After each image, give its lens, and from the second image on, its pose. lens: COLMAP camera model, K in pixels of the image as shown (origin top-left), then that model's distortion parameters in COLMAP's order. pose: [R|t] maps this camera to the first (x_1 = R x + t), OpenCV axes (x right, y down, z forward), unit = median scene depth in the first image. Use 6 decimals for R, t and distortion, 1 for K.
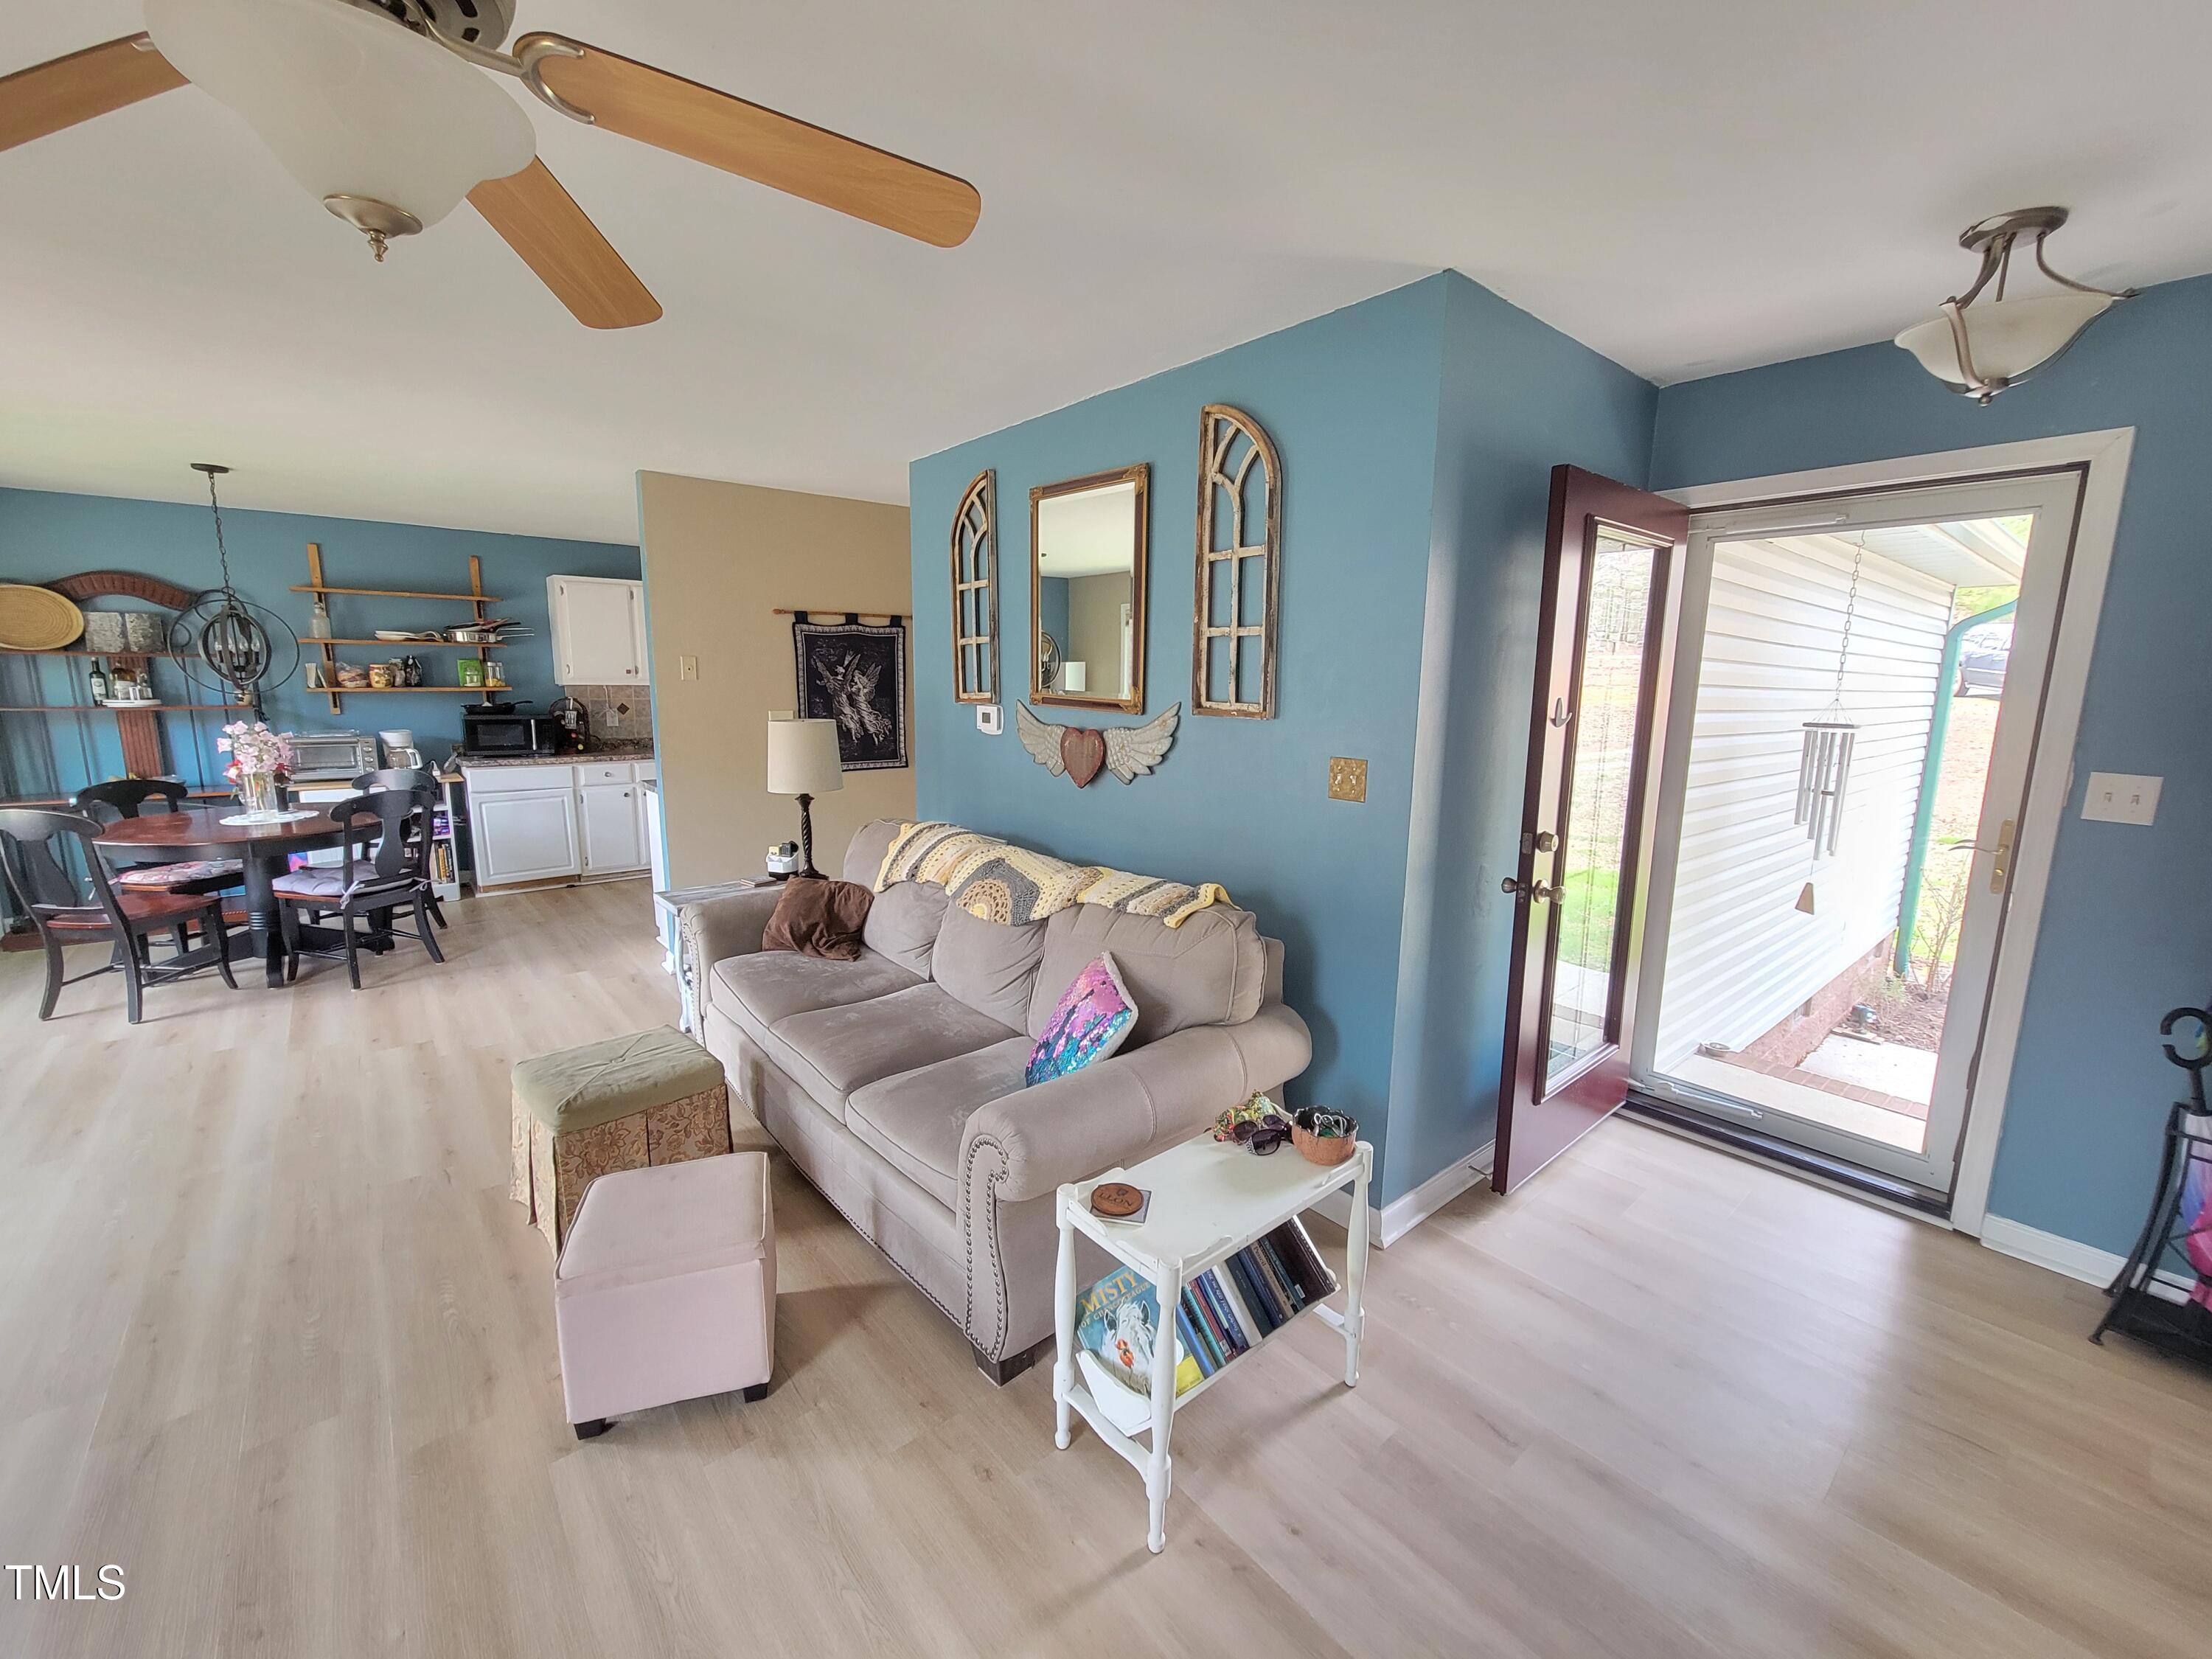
lens RADIAL K [[895.7, 0, 1107.9], [0, 895.7, 830.4], [0, 0, 1]] dist [0.000274, 0.000468]
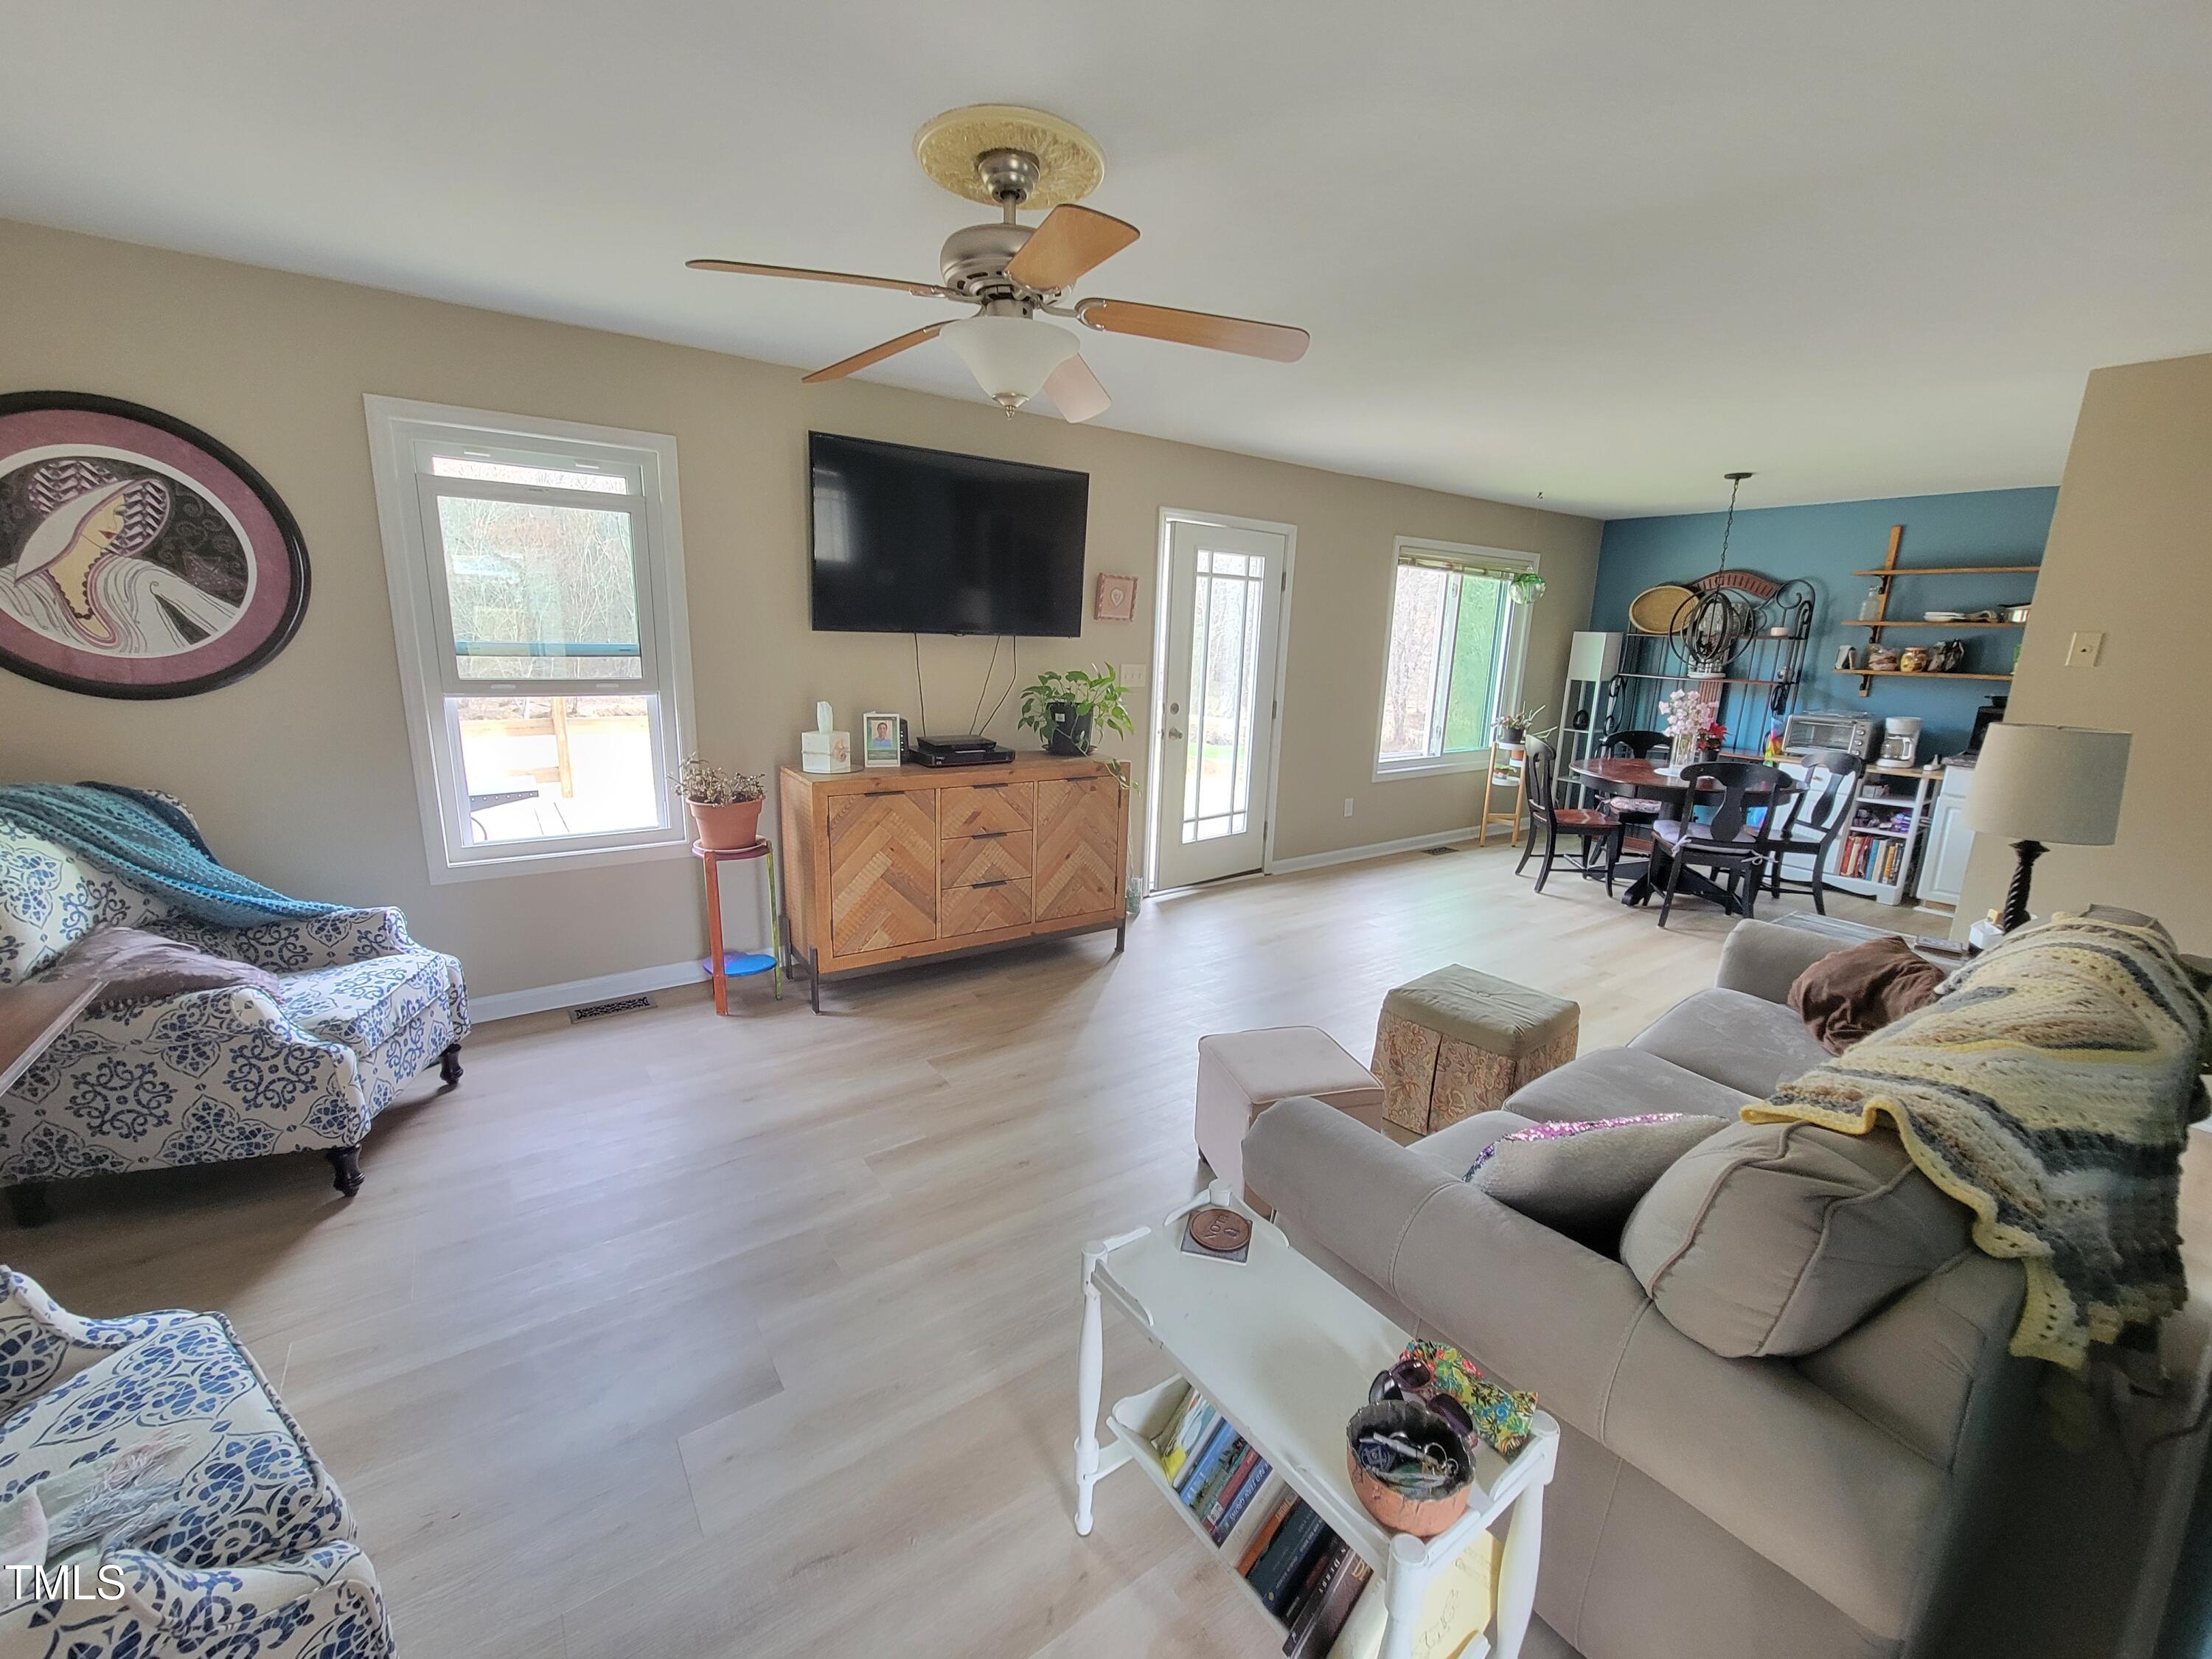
lens RADIAL K [[895.7, 0, 1110.3], [0, 895.7, 829.5], [0, 0, 1]] dist [0.000274, 0.000468]
pose [[-0.086984, 0.205515, -0.974781, 0.263853], [-0.201110, 0.954721, 0.219232, -0.043046], [0.975699, 0.215108, -0.041714, 0.284358]]
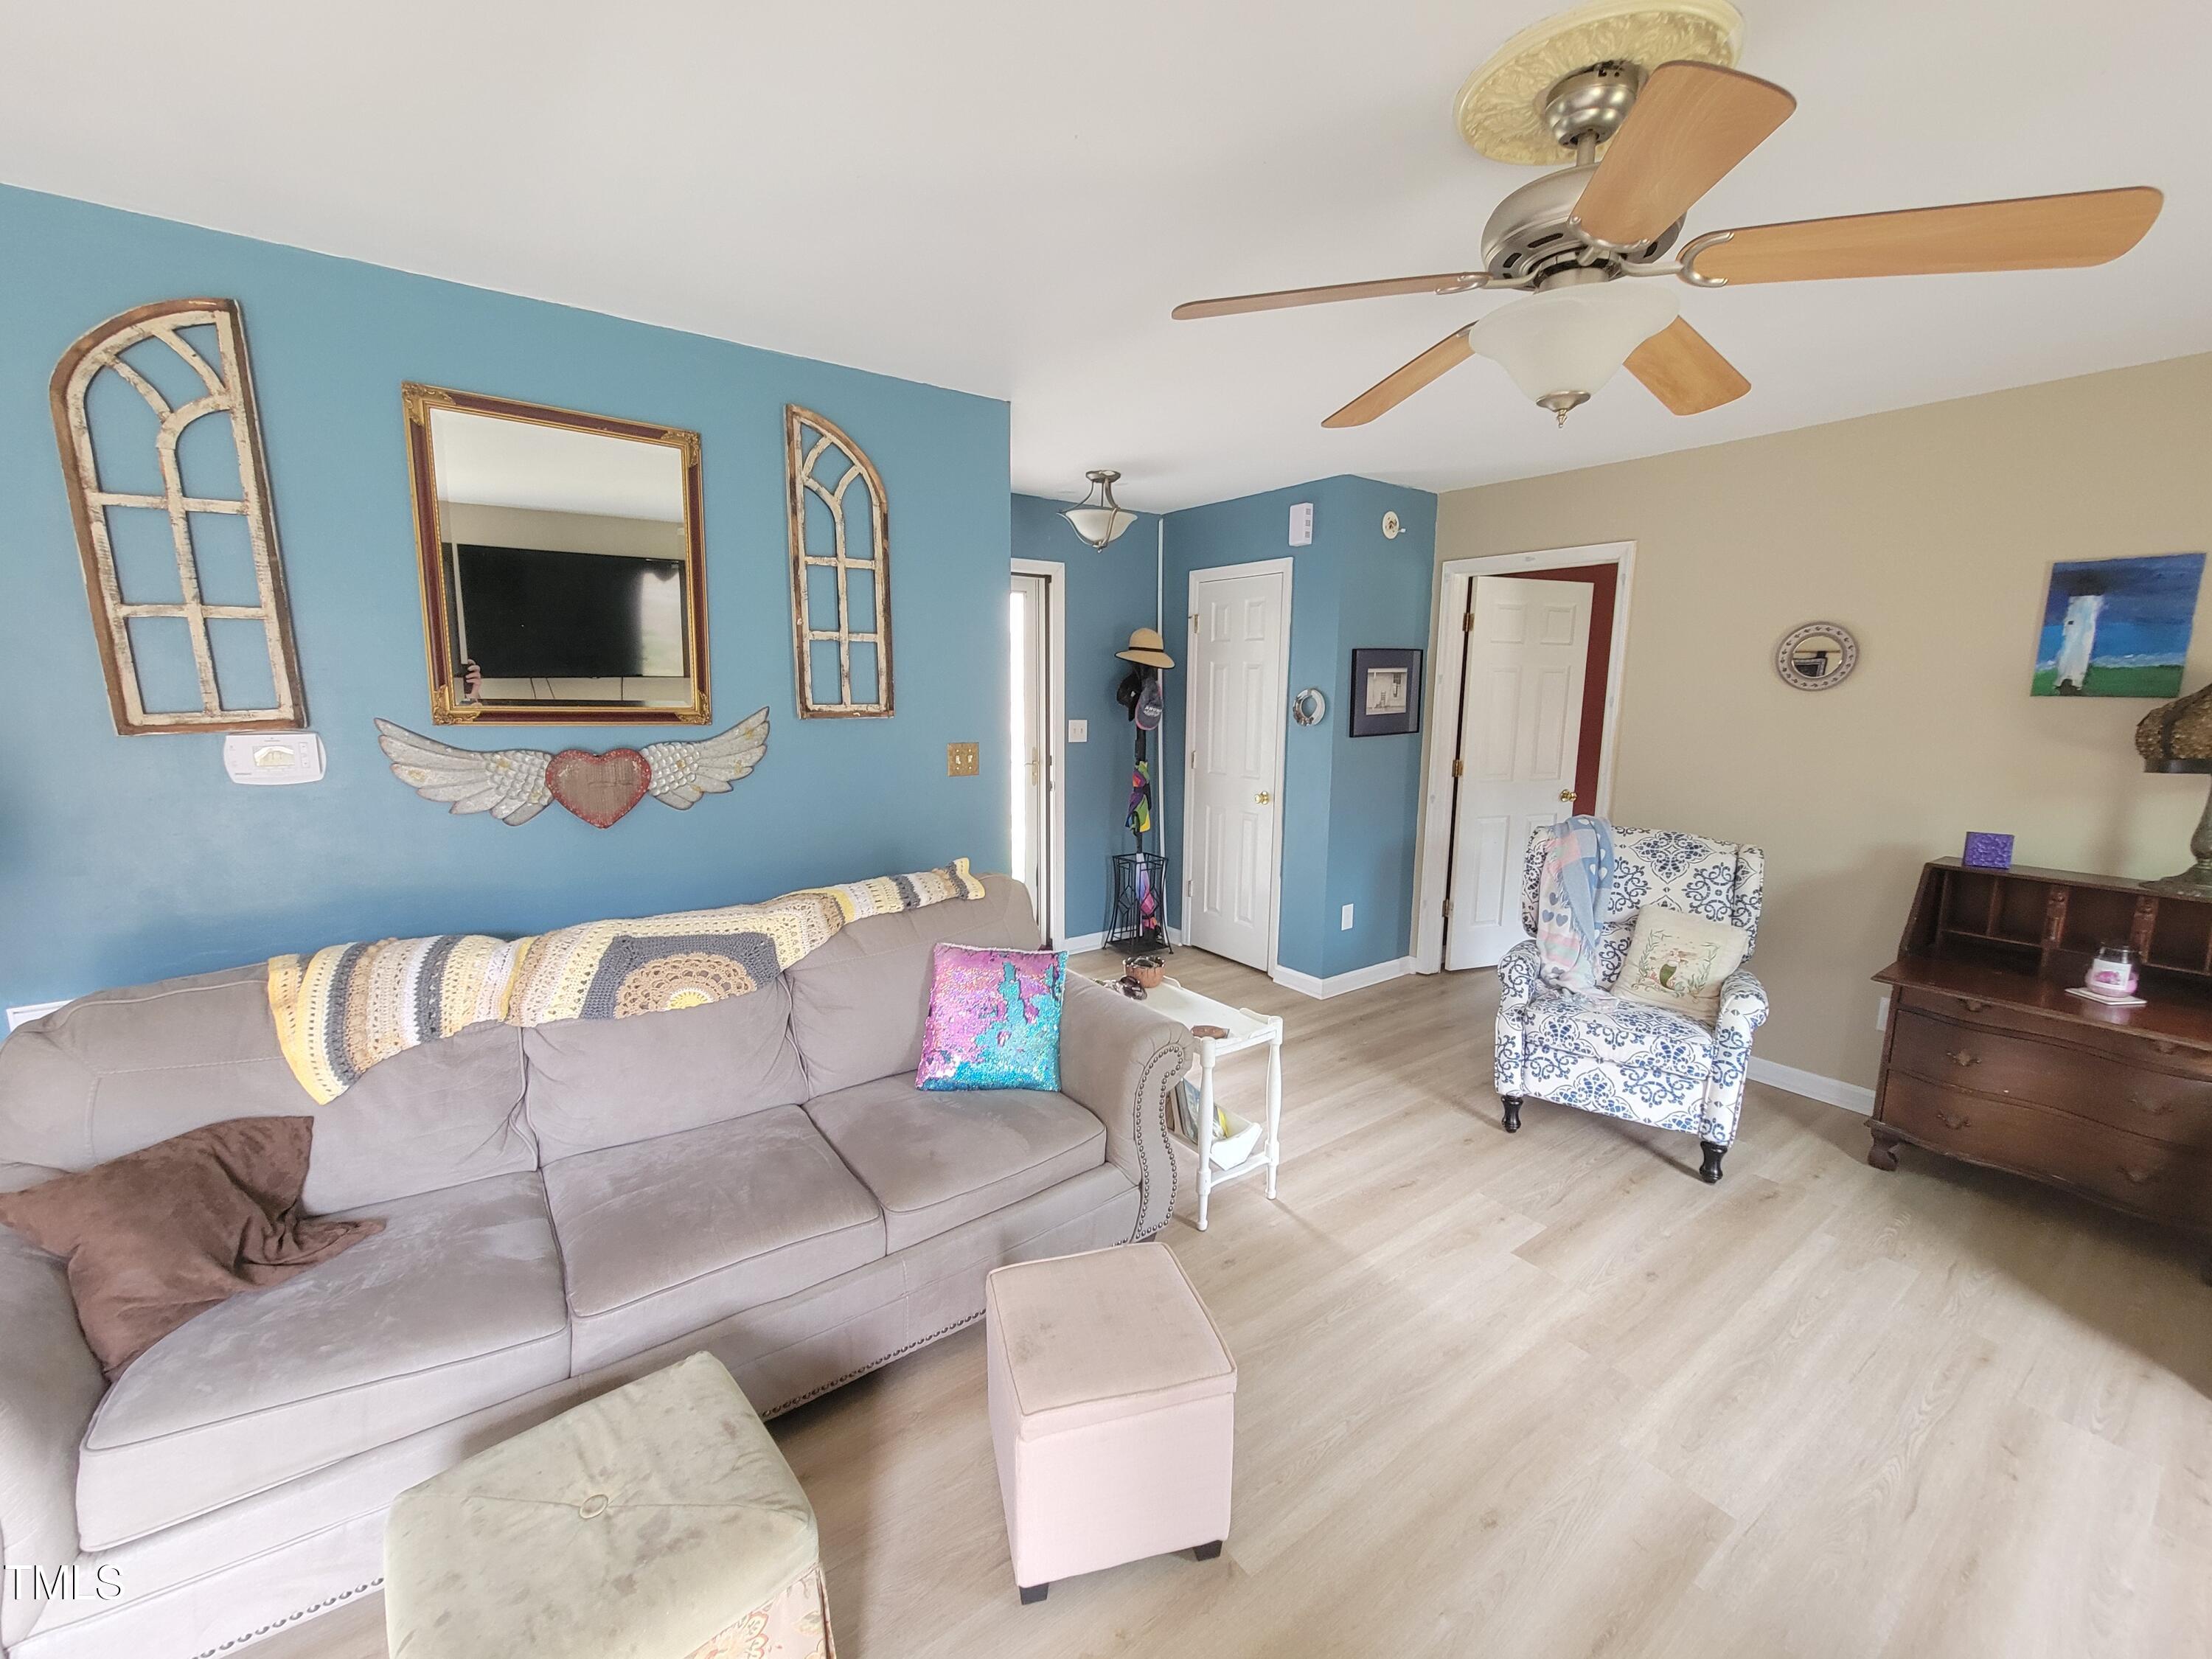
lens RADIAL K [[895.7, 0, 1105.7], [0, 895.7, 828.6], [0, 0, 1]] dist [0.000274, 0.000468]
pose [[0.070933, -0.174097, 0.982170, -0.442805], [0.163268, 0.973397, 0.160751, -0.059492], [-0.984028, 0.148955, 0.097470, 0.307032]]
